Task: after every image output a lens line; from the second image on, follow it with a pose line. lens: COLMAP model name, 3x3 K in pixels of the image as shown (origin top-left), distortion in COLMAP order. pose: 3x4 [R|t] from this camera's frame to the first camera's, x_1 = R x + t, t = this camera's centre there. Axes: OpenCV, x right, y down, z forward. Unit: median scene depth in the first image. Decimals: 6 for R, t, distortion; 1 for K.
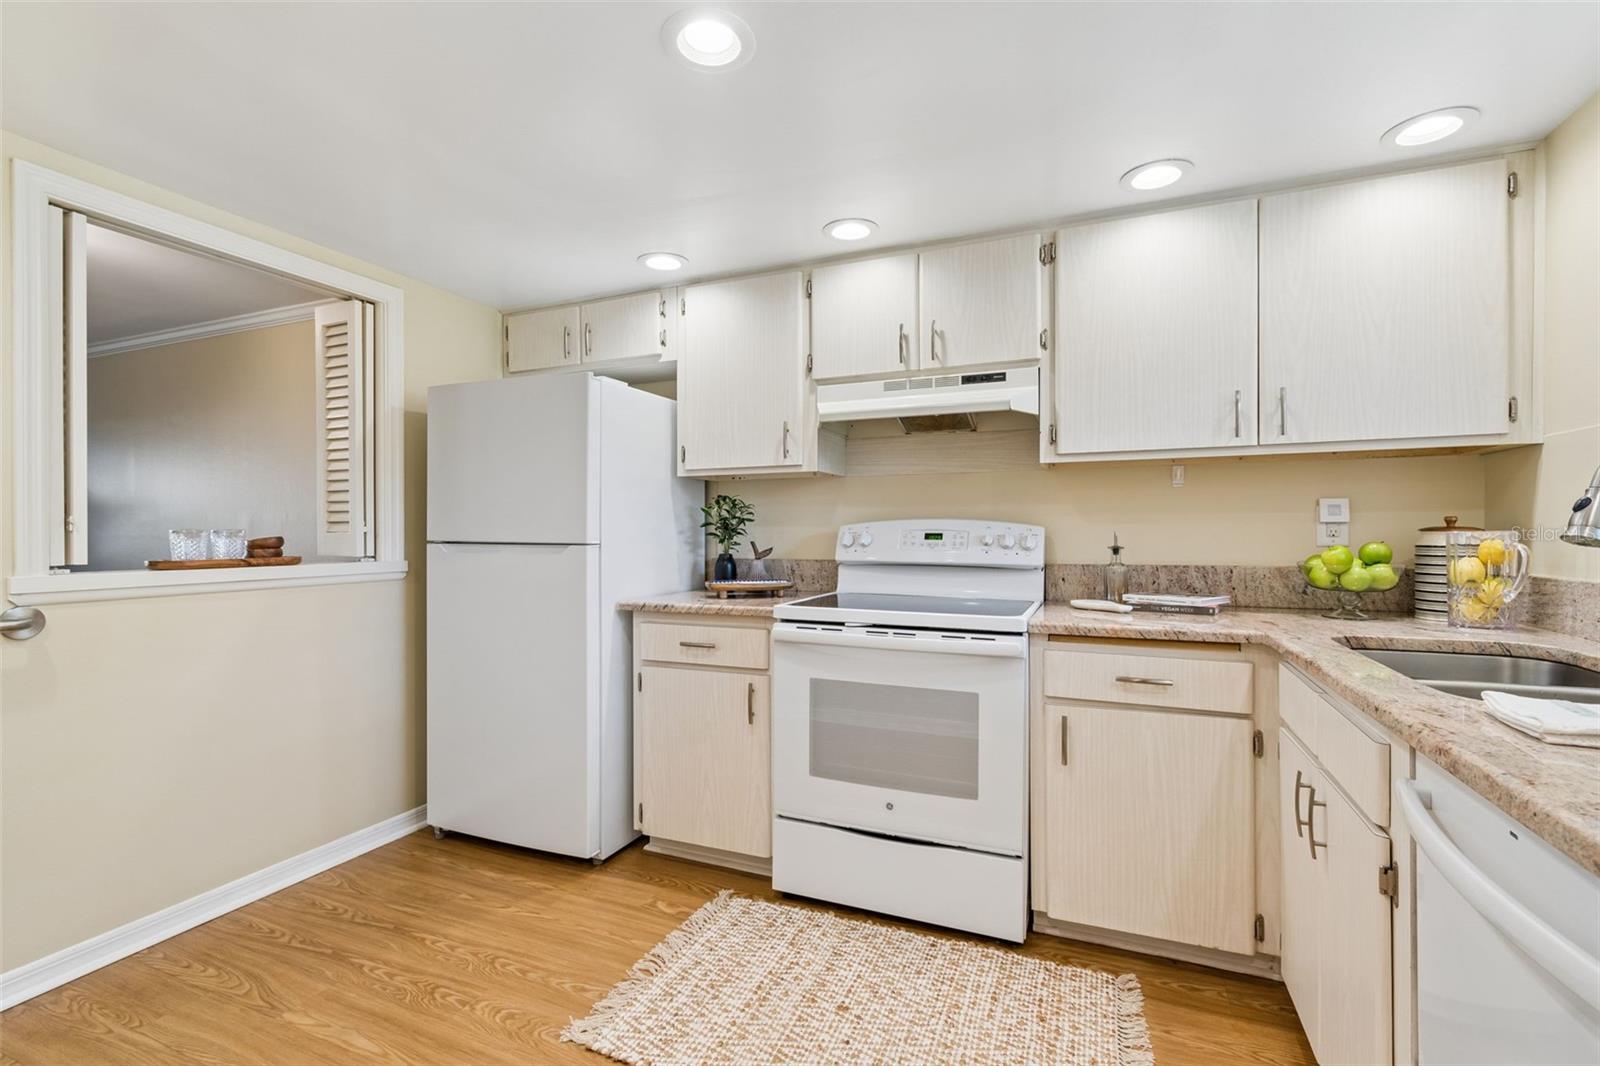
lens RADIAL K [[715.5, 0, 801.4], [0, 715.5, 529.0], [0, 0, 1]] dist [0.001638, 0.000634]
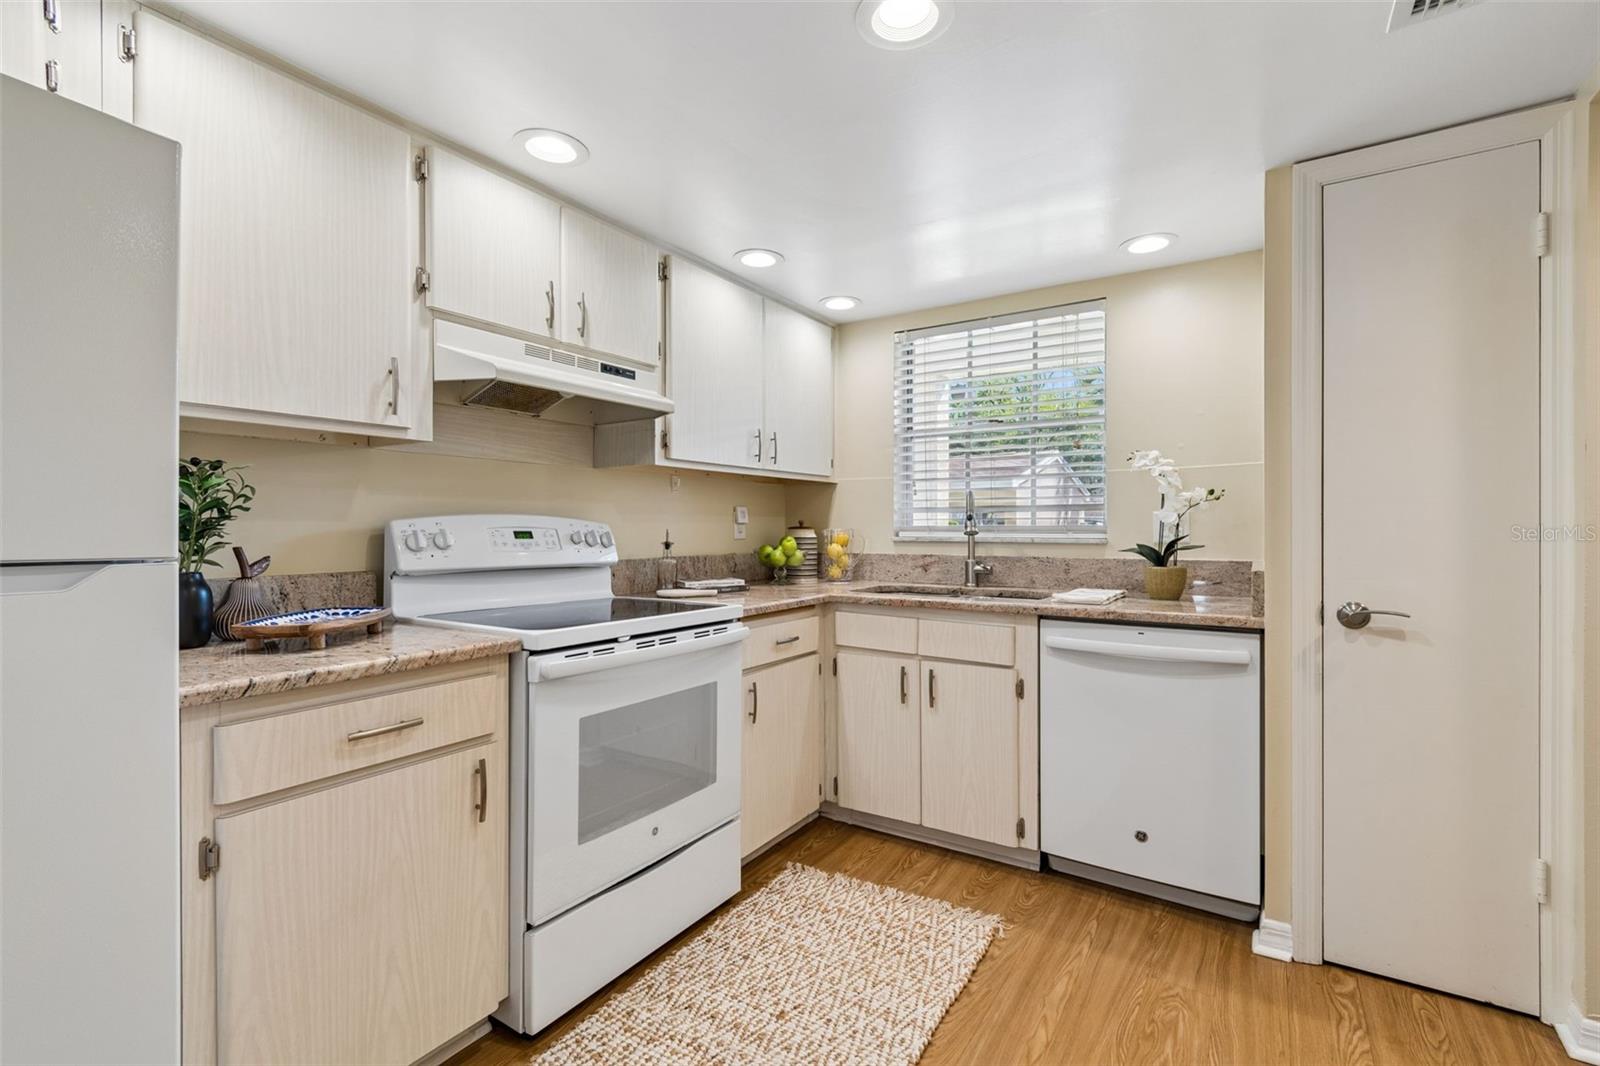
lens RADIAL K [[715.5, 0, 801.4], [0, 715.5, 529.0], [0, 0, 1]] dist [0.001638, 0.000634]
pose [[0.167014, 0.000385, 0.985955, -0.676101], [-0.004150, 0.999991, 0.000313, 0.001971], [-0.985946, -0.004144, 0.167014, 0.605944]]
